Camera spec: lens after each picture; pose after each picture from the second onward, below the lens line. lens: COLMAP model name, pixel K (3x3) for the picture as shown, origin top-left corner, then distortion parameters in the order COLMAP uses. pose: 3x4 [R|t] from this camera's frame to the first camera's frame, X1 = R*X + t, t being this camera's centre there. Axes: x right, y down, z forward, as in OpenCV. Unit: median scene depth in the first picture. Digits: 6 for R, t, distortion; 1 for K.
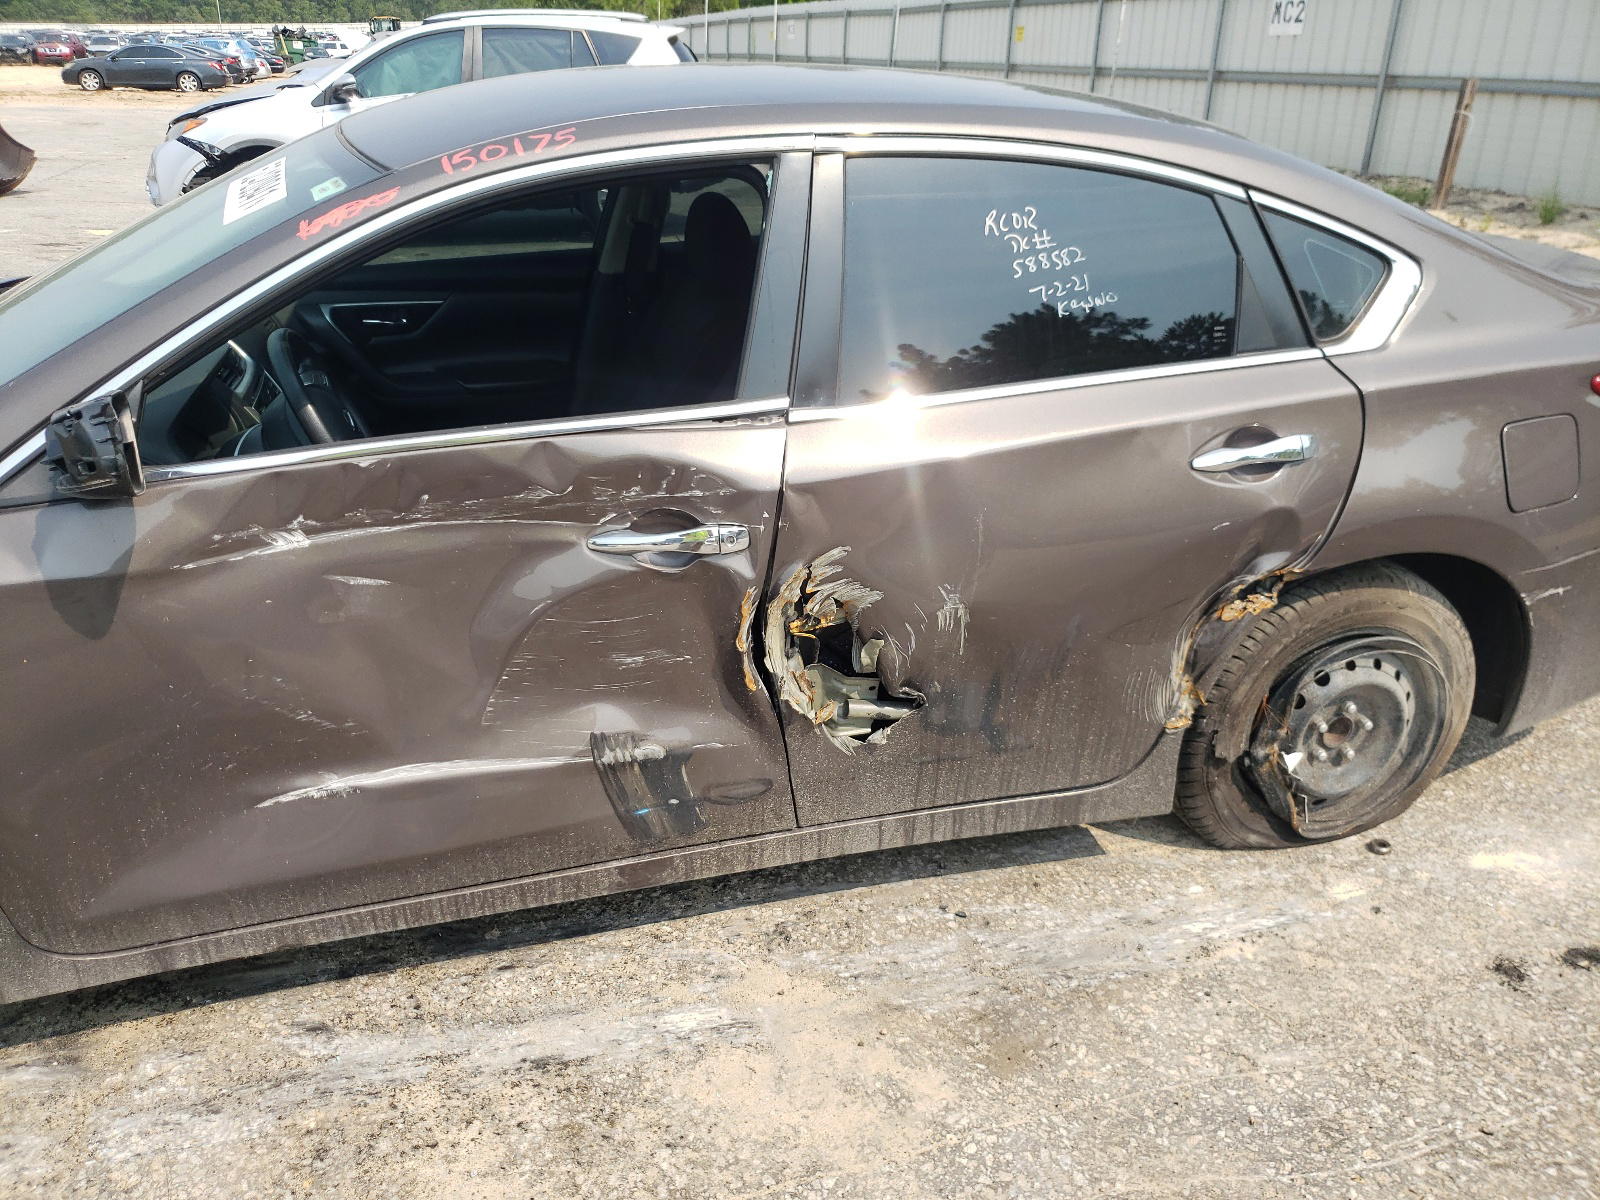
lens RADIAL K [[1201.7, 0, 800.0], [0, 1201.7, 600.0], [0, 0, 1]] dist [0.005806, 0.002512]
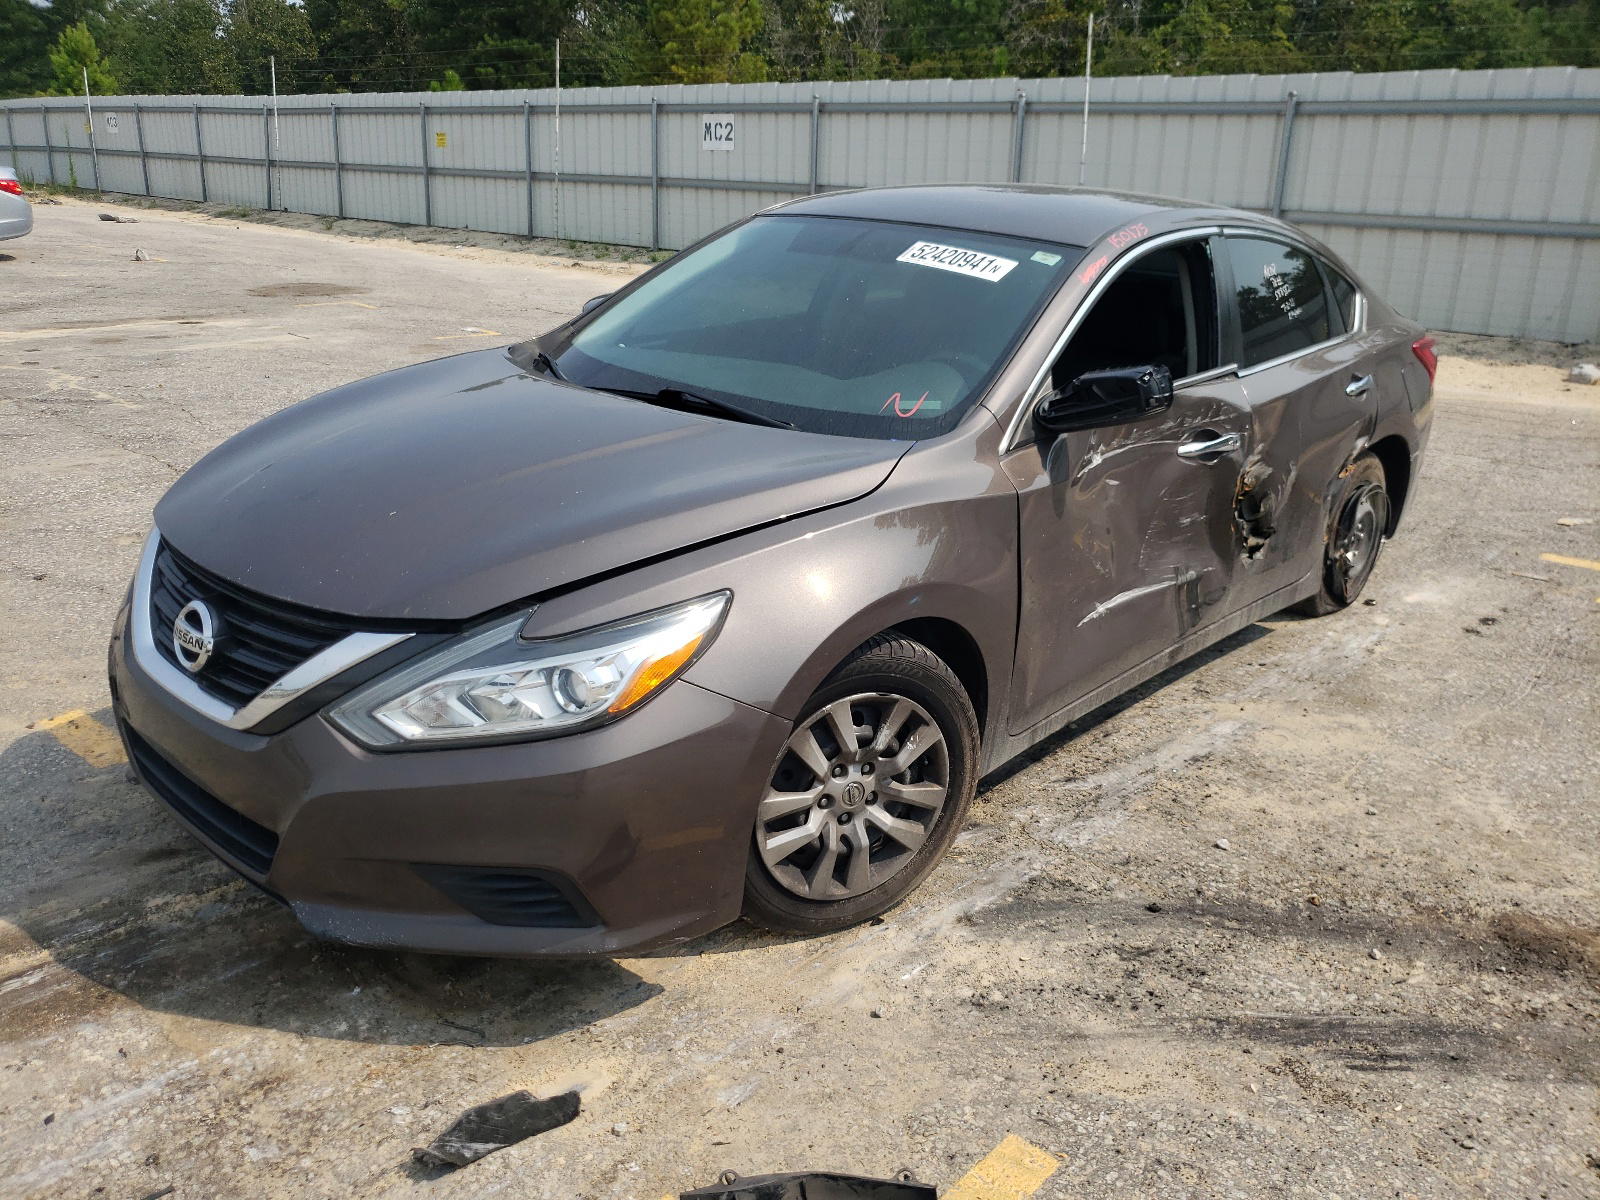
lens RADIAL K [[1199.7, 0, 800.0], [0, 1199.7, 600.0], [0, 0, 1]] dist [-0.004460, -0.003087]
pose [[0.857130, -0.154664, 0.491331, -1.427315], [0.189262, 0.981699, -0.021145, 0.090562], [-0.479069, 0.111114, 0.870716, -0.222630]]
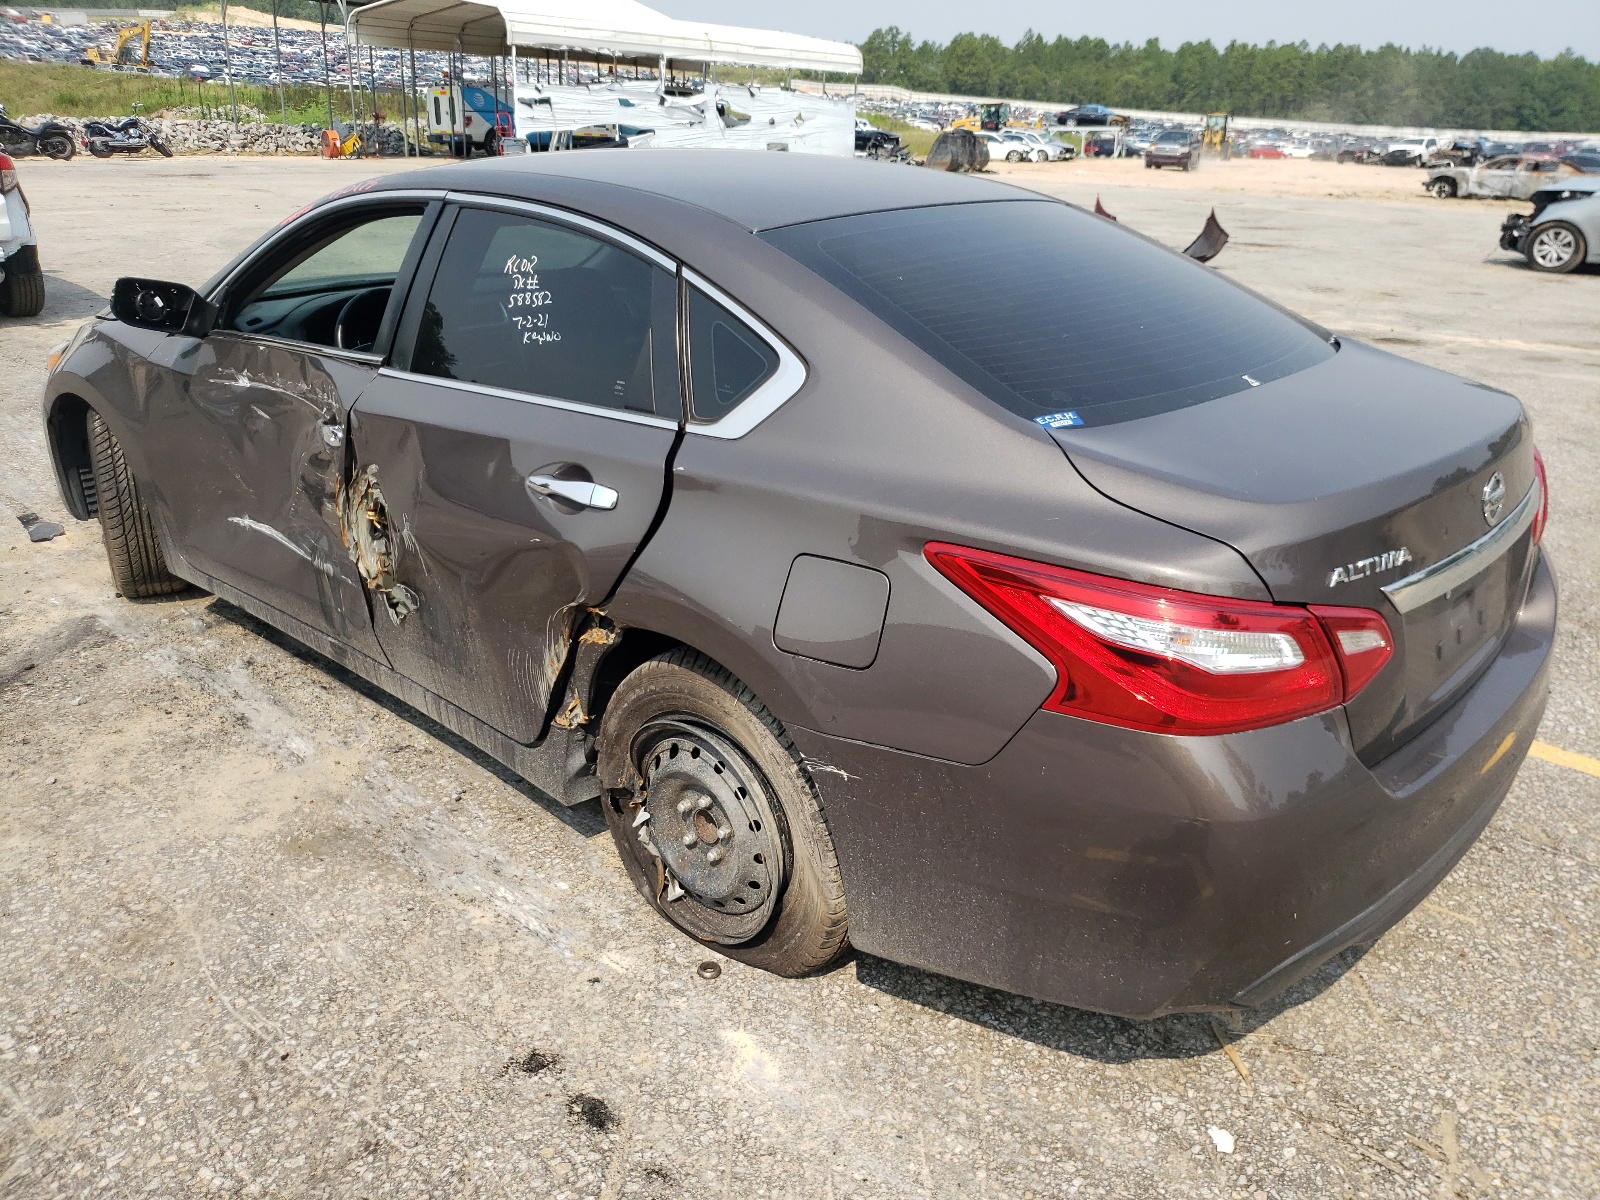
lens RADIAL K [[1234.5, 0, 871.5], [0, 1234.5, 593.8], [0, 0, 1]] dist [0.005310, -0.003145]
pose [[0.552262, 0.300845, -0.777495, 1.477109], [-0.366382, 0.925311, 0.097796, -0.249717], [0.748846, 0.230851, 0.621239, 0.527296]]
